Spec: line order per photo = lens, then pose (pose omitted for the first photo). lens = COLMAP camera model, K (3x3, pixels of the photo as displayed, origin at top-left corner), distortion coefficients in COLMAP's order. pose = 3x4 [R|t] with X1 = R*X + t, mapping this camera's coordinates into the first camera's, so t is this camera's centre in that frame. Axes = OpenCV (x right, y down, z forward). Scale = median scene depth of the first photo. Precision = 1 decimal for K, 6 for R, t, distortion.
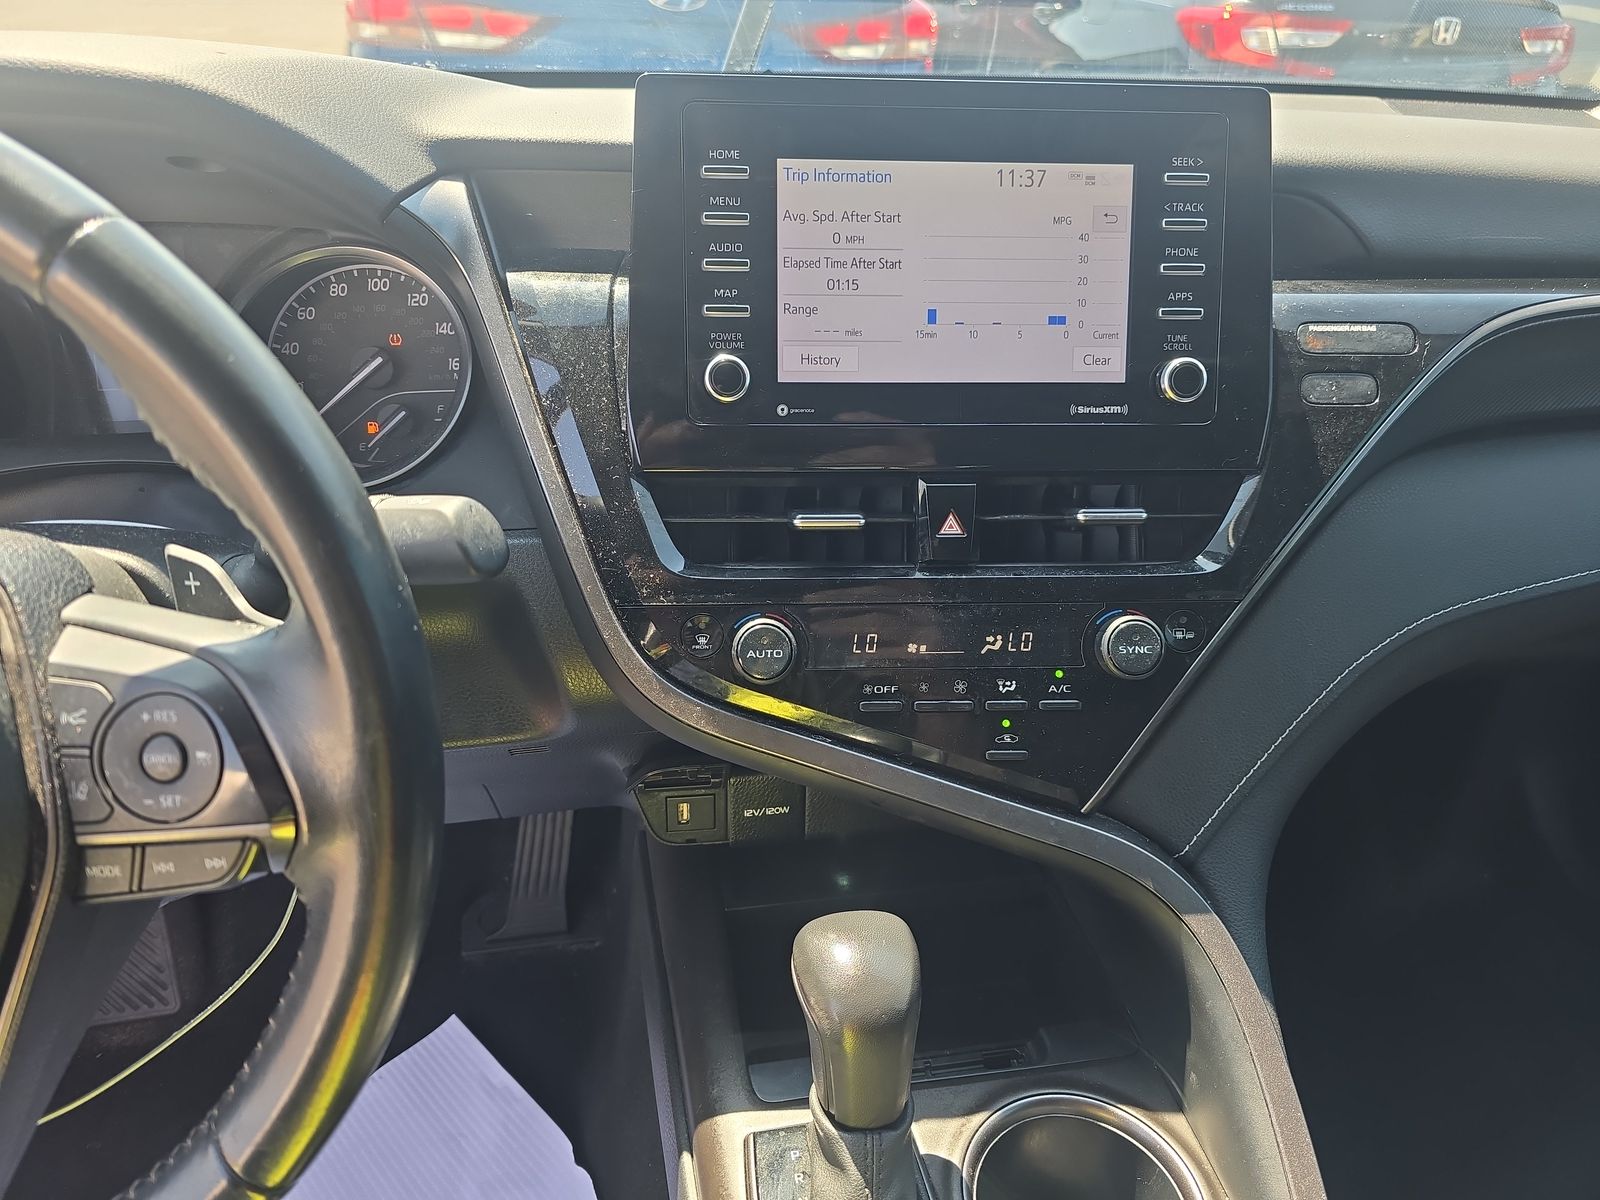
lens RADIAL K [[1066.0, 0, 802.7], [0, 1066.0, 611.2], [0, 0, 1]] dist [-0.011289, -0.021222]
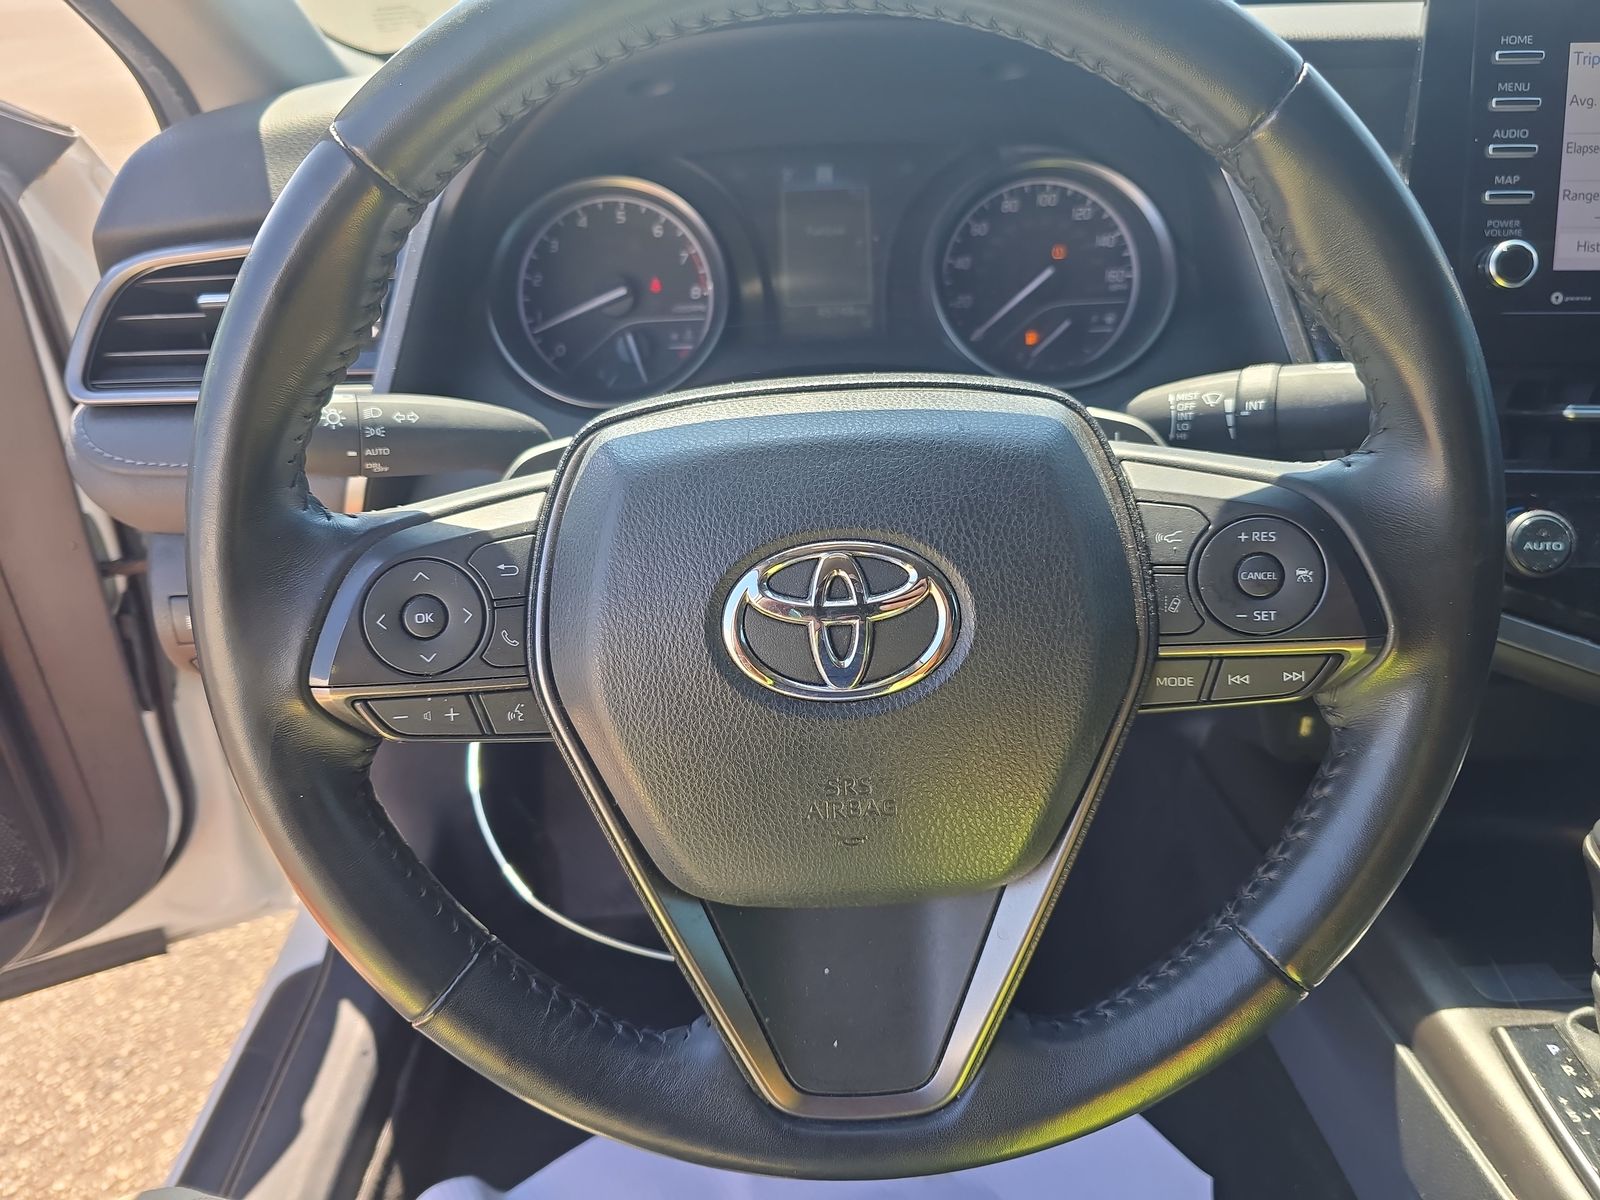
lens RADIAL K [[1066.0, 0, 794.9], [0, 1066.0, 590.8], [0, 0, 1]] dist [-0.011289, -0.021222]
pose [[0.974898, 0.031682, -0.220388, -0.496319], [-0.030193, 0.999493, 0.010124, 0.094445], [0.220597, -0.003216, 0.975360, -0.100539]]
